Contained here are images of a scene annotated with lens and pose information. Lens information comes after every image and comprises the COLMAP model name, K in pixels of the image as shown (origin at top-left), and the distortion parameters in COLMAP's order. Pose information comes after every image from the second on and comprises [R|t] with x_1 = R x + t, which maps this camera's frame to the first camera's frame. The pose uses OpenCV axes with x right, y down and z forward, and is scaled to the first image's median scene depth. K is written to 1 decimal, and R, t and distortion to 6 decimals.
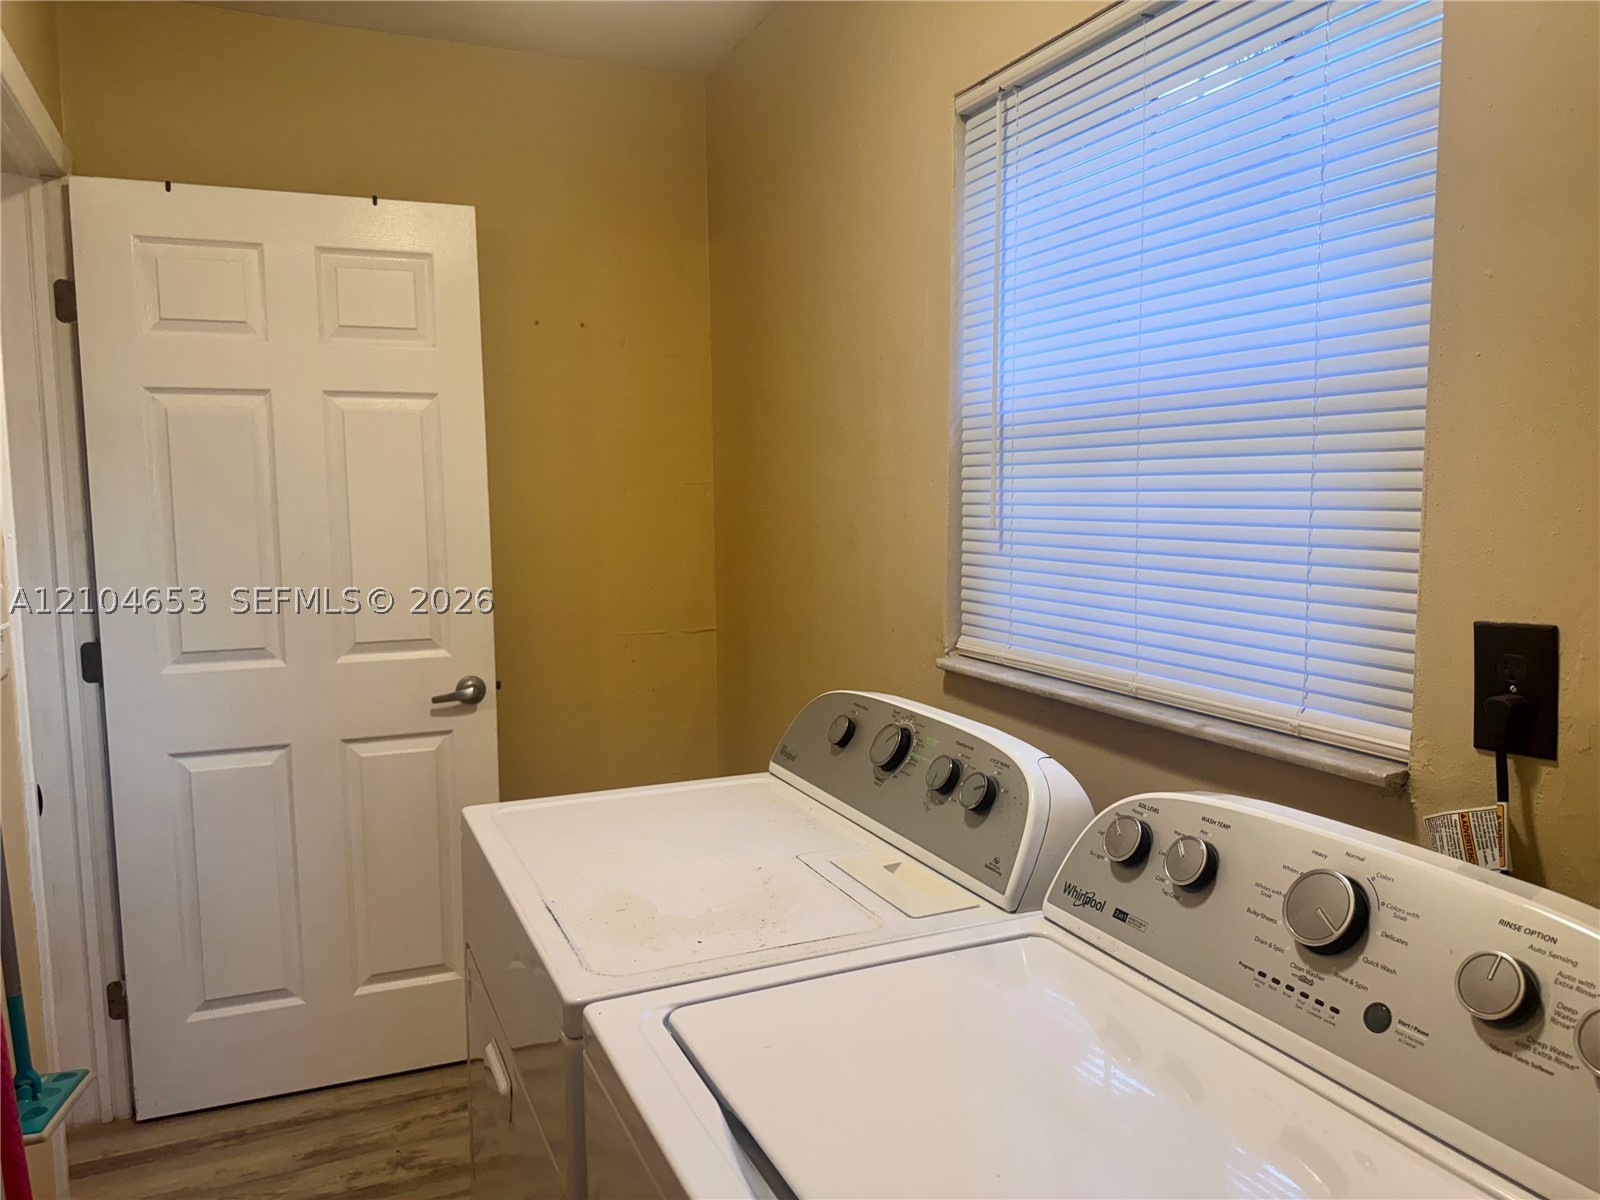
lens RADIAL K [[1131.7, 0, 798.8], [0, 1131.7, 596.3], [0, 0, 1]] dist [0.088217, -0.108038]
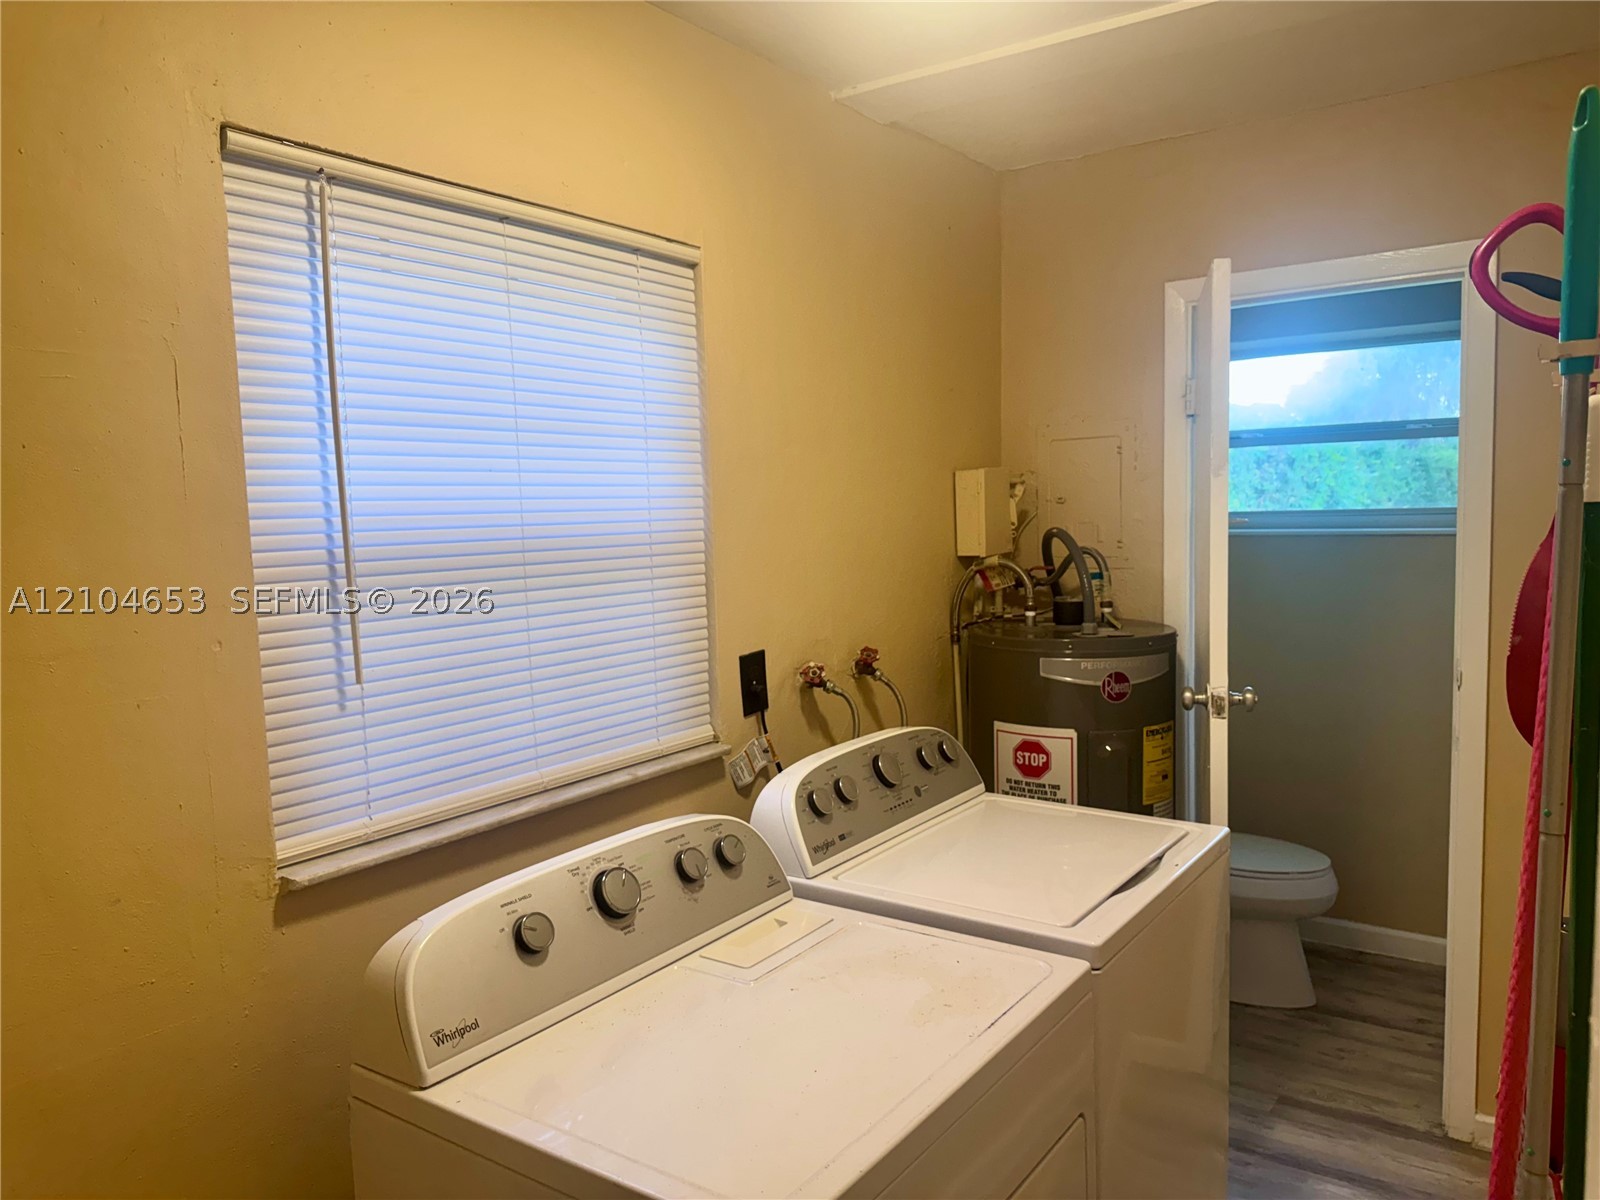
lens RADIAL K [[1131.7, 0, 798.8], [0, 1131.7, 596.3], [0, 0, 1]] dist [0.088217, -0.108038]
pose [[-0.511628, -0.037614, 0.858383, -0.901926], [0.121088, 0.985914, 0.115375, -0.228992], [-0.850632, 0.162969, -0.499867, 1.437872]]
